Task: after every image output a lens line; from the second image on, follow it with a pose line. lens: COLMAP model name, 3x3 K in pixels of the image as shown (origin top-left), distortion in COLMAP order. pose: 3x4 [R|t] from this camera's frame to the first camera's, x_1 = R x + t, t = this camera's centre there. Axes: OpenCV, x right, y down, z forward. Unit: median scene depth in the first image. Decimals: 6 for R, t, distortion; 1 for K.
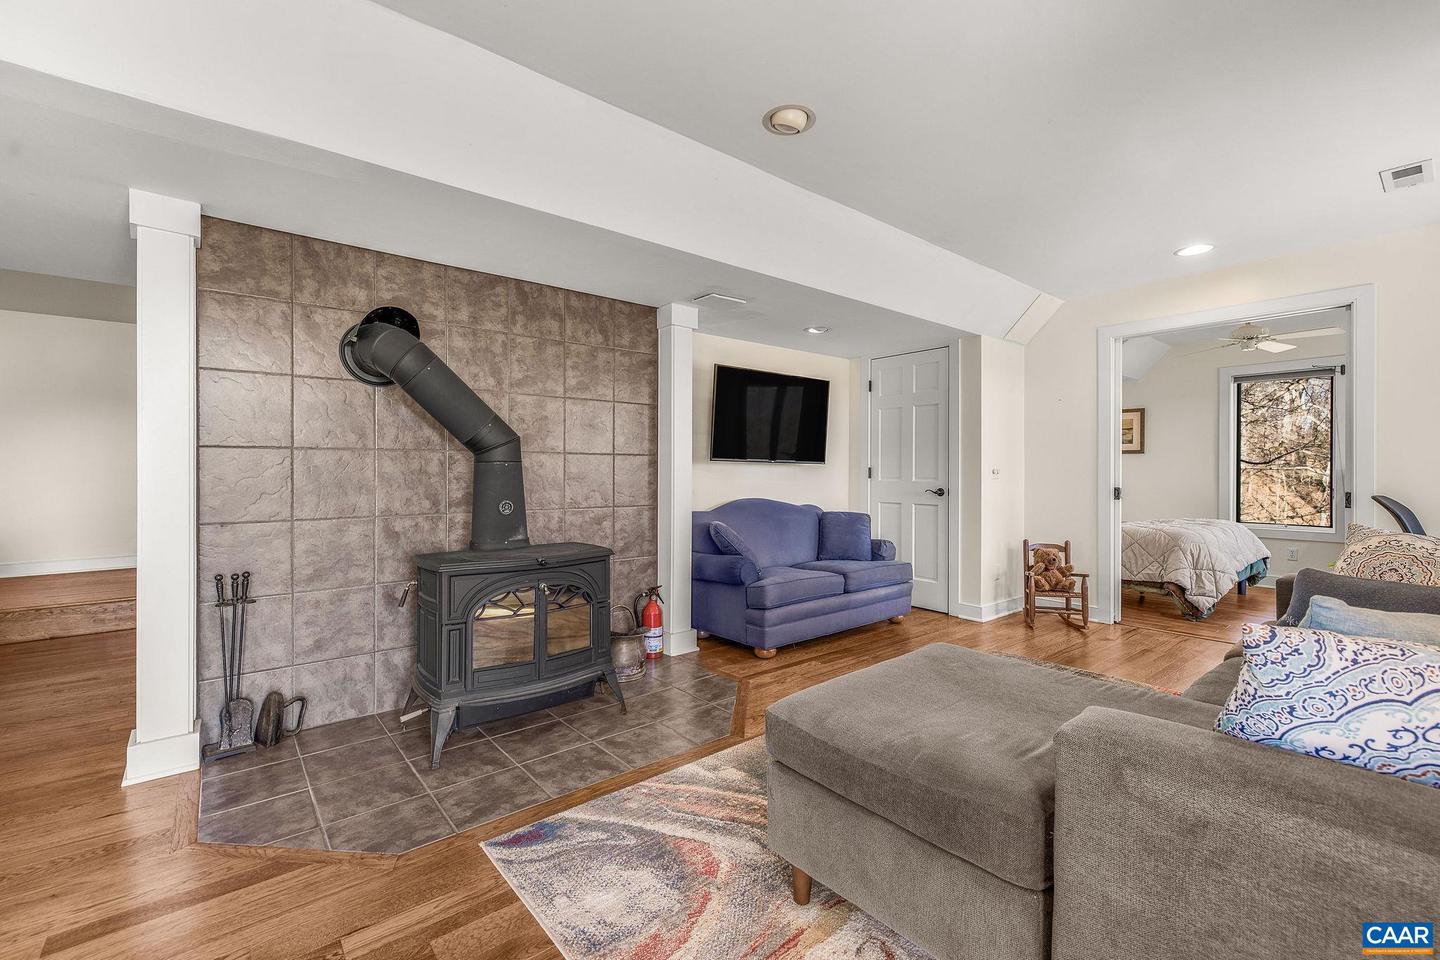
lens RADIAL K [[617.1, 0, 719.5], [0, 617.1, 478.8], [0, 0, 1]] dist [0.002484, 0.000508]
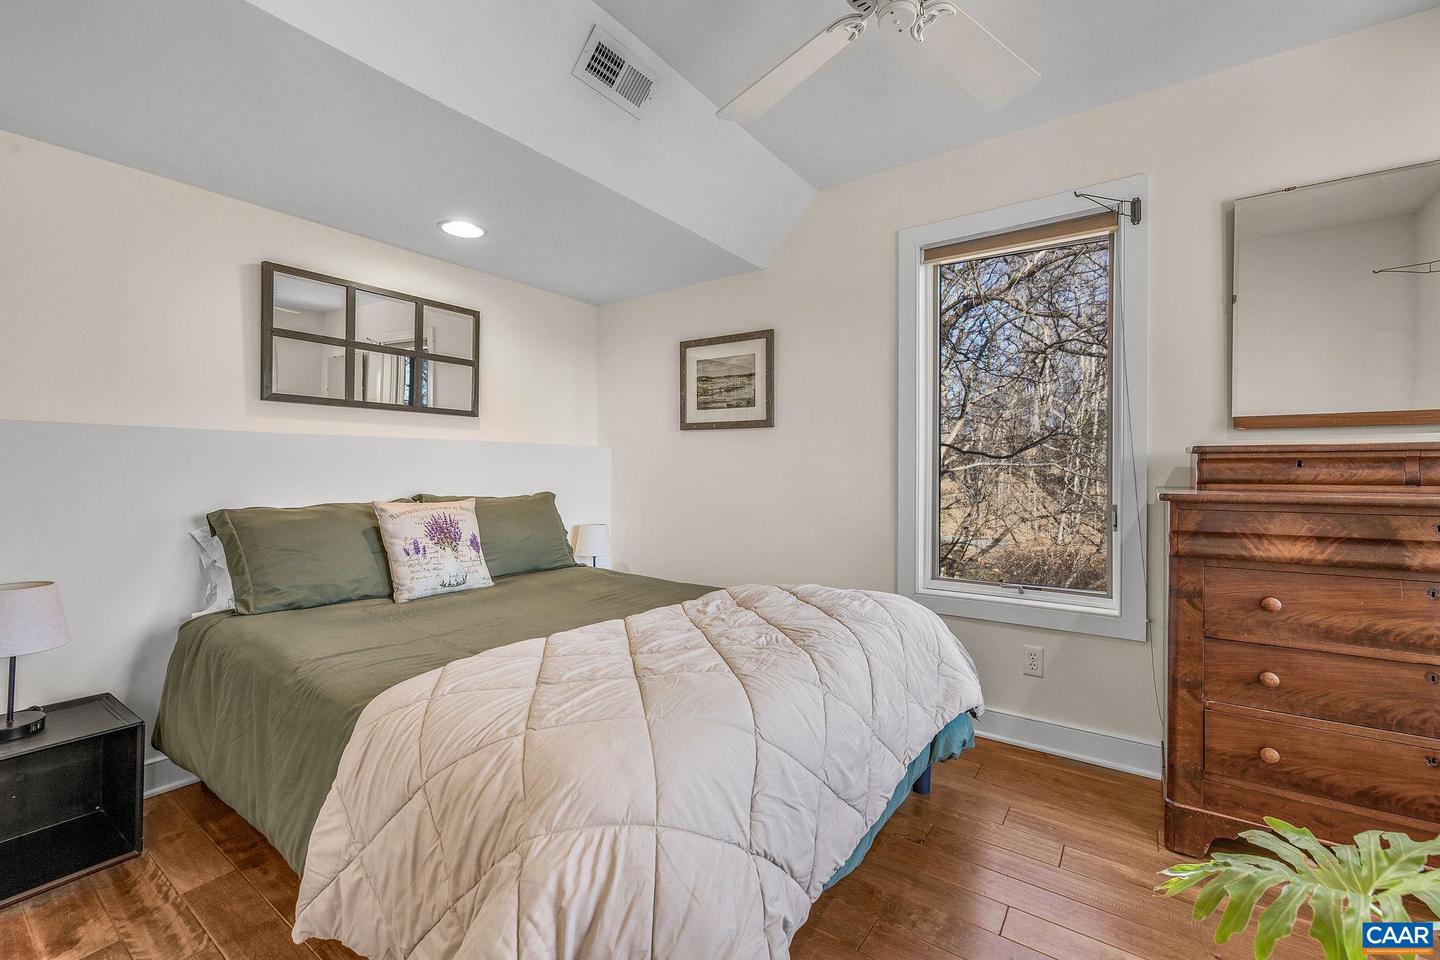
lens RADIAL K [[617.1, 0, 719.1], [0, 617.1, 472.9], [0, 0, 1]] dist [0.002484, 0.000508]
pose [[0.965093, 0.002697, 0.261894, 0.525642], [-0.001647, 0.999990, -0.004228, -0.004362], [-0.261903, 0.003649, 0.965087, 0.560240]]
